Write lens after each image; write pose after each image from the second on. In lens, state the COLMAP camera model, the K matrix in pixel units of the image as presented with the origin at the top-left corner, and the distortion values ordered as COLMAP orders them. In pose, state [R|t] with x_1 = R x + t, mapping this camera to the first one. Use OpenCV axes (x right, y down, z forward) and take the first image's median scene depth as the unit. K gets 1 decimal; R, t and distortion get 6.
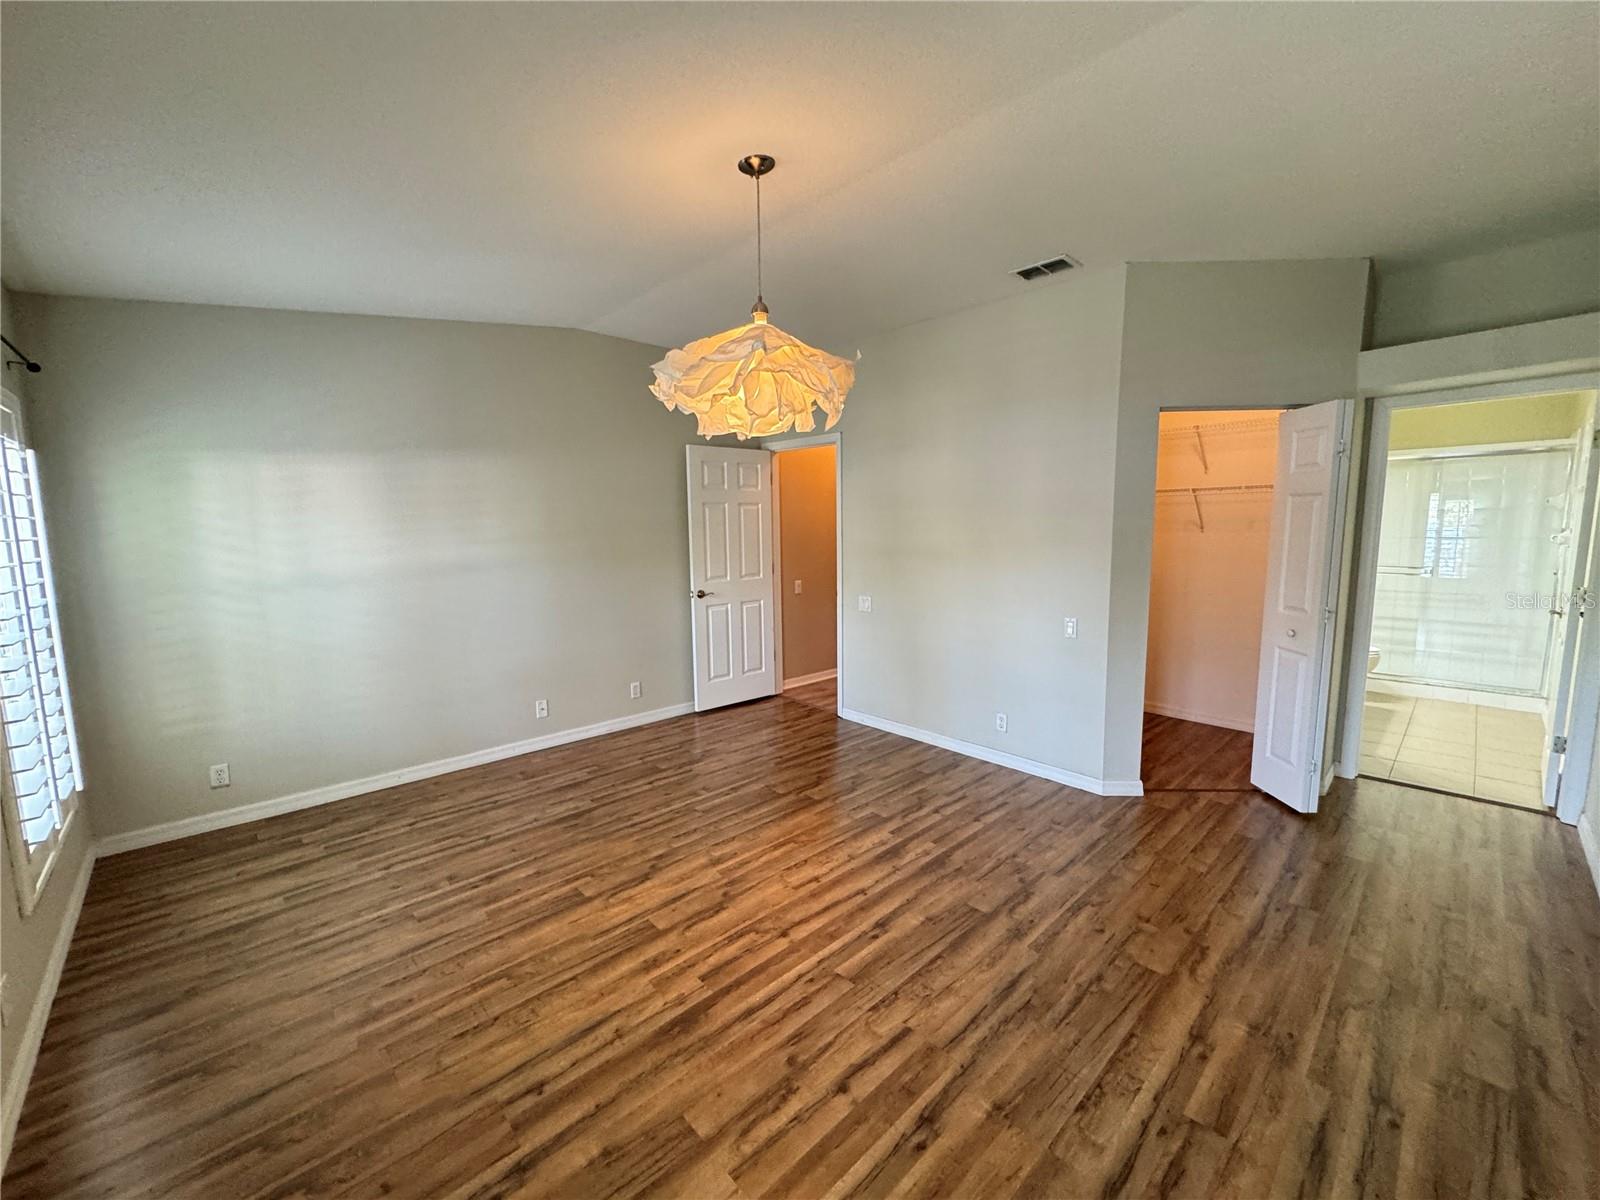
lens RADIAL K [[637.0, 0, 800.0], [0, 637.0, 600.0], [0, 0, 1]] dist [-0.000910, -0.000287]
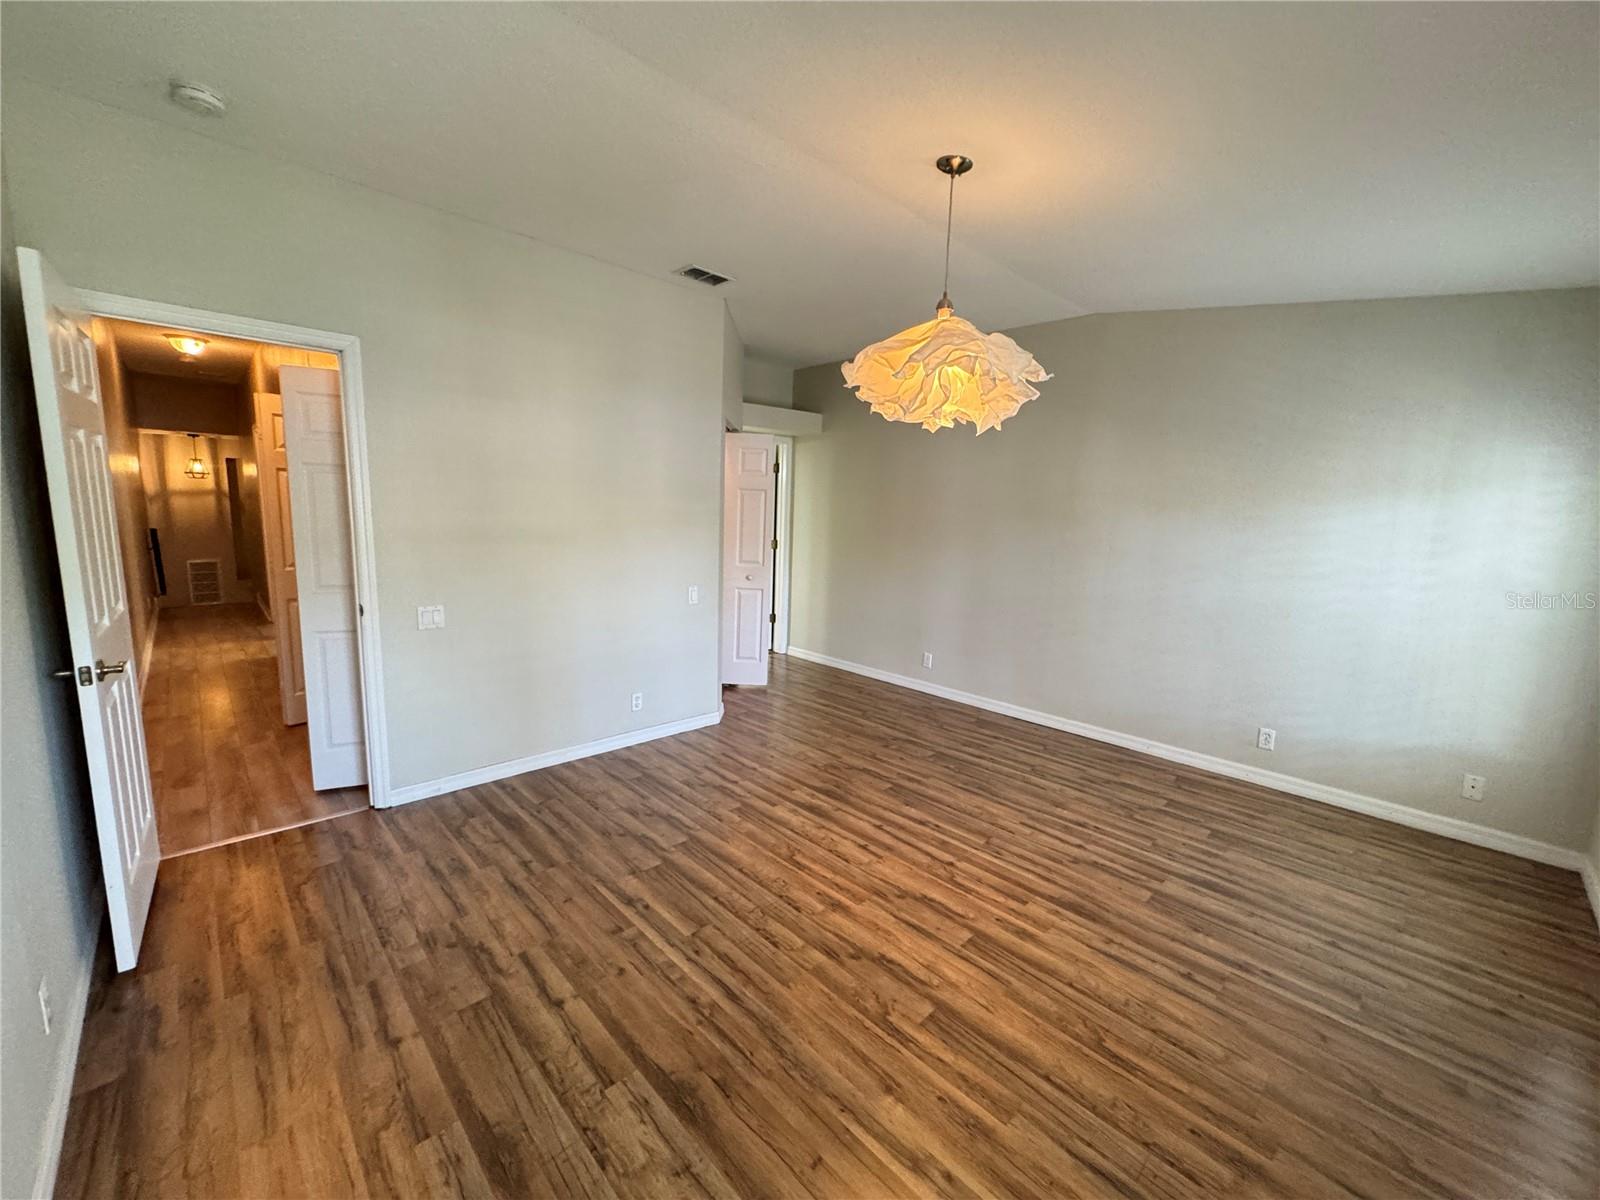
lens RADIAL K [[637.0, 0, 800.0], [0, 637.0, 600.0], [0, 0, 1]] dist [-0.000910, -0.000287]
pose [[-0.012520, -0.138266, 0.990316, -1.018742], [0.086480, 0.986533, 0.138831, -0.129325], [-0.996175, 0.087380, -0.000394, 1.125385]]
